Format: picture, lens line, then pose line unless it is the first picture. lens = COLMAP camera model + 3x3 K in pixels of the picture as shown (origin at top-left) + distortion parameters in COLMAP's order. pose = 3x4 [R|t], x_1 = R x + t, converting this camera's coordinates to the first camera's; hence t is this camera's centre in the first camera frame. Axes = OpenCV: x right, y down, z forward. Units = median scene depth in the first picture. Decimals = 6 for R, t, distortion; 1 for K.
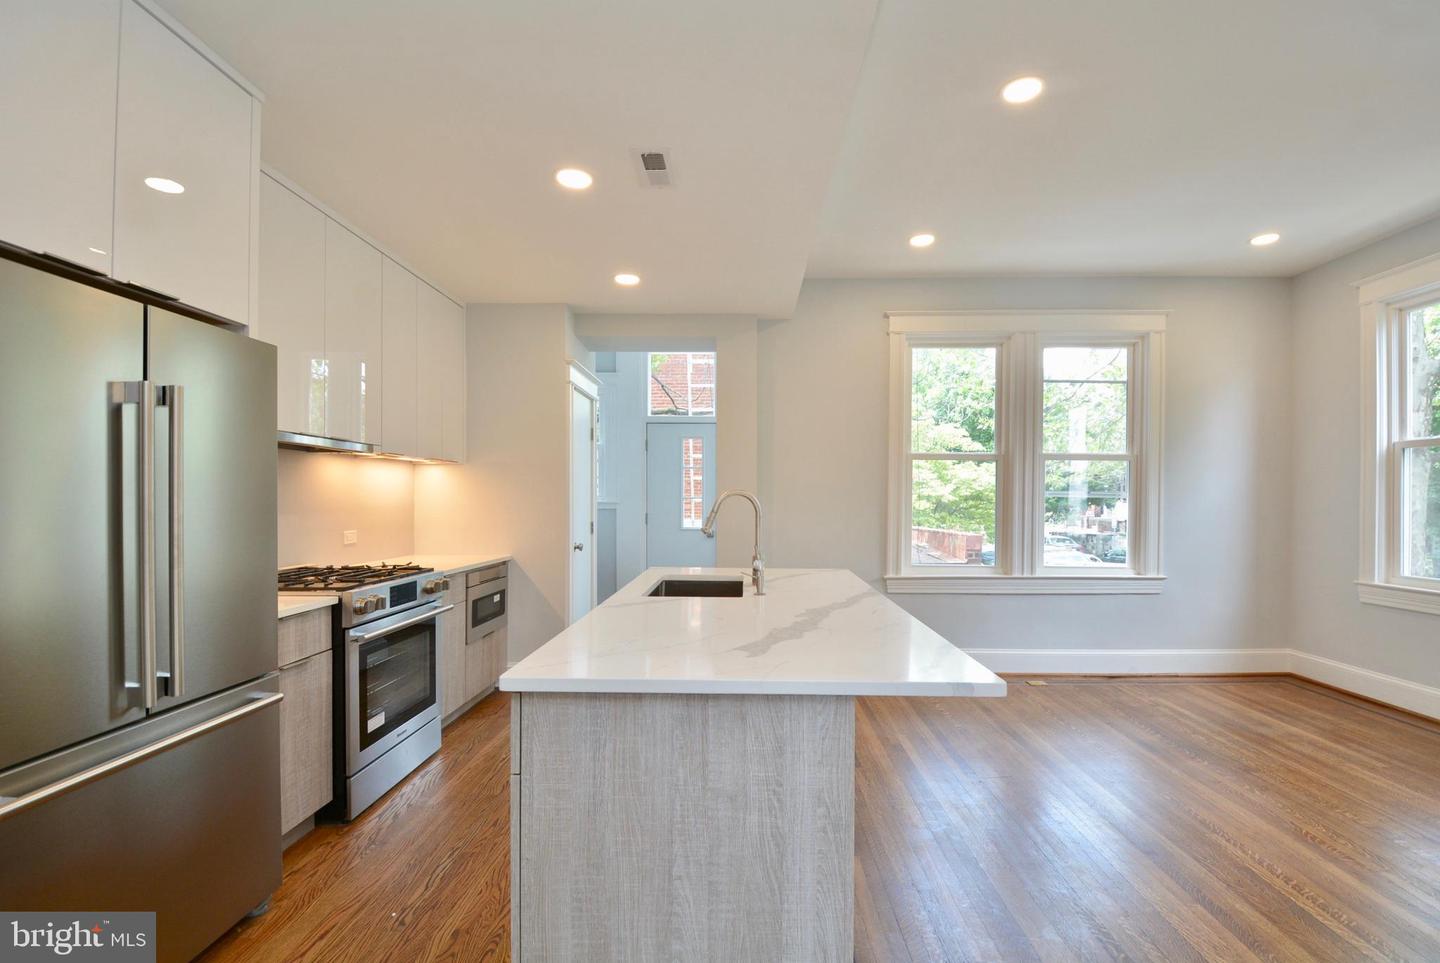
lens RADIAL K [[635.4, 0, 748.9], [0, 635.4, 493.7], [0, 0, 1]] dist [-0.007295, -0.007361]
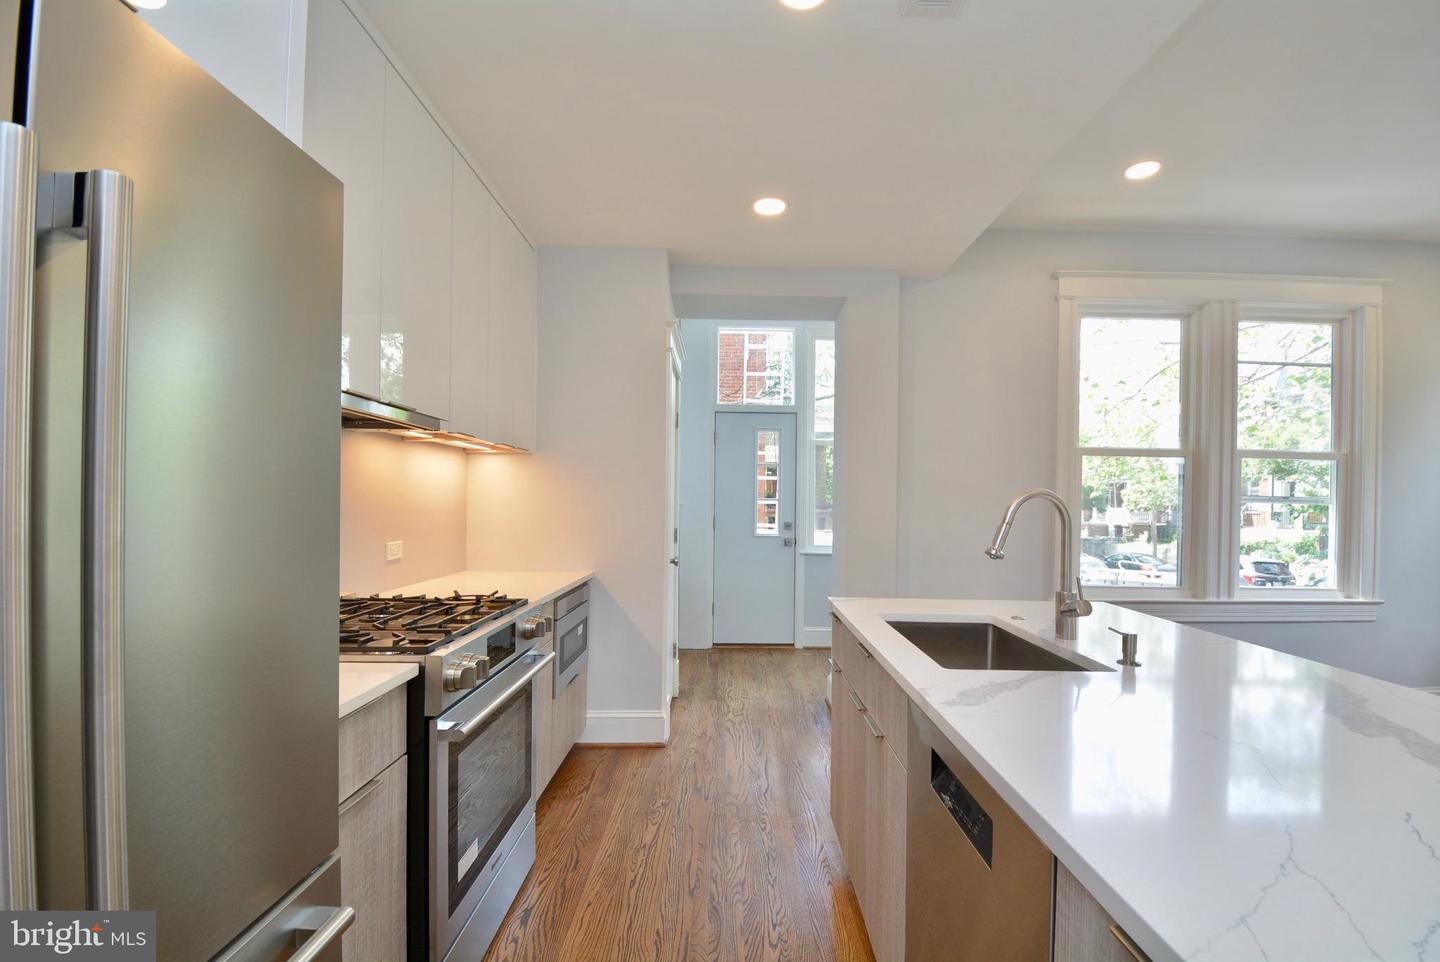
lens RADIAL K [[635.4, 0, 759.1], [0, 635.4, 495.0], [0, 0, 1]] dist [-0.007295, -0.007361]
pose [[0.999661, 0.010524, 0.023795, -0.200459], [-0.010521, 0.999945, -0.000259, 0.001440], [-0.023796, 0.000009, 0.999717, 0.232477]]
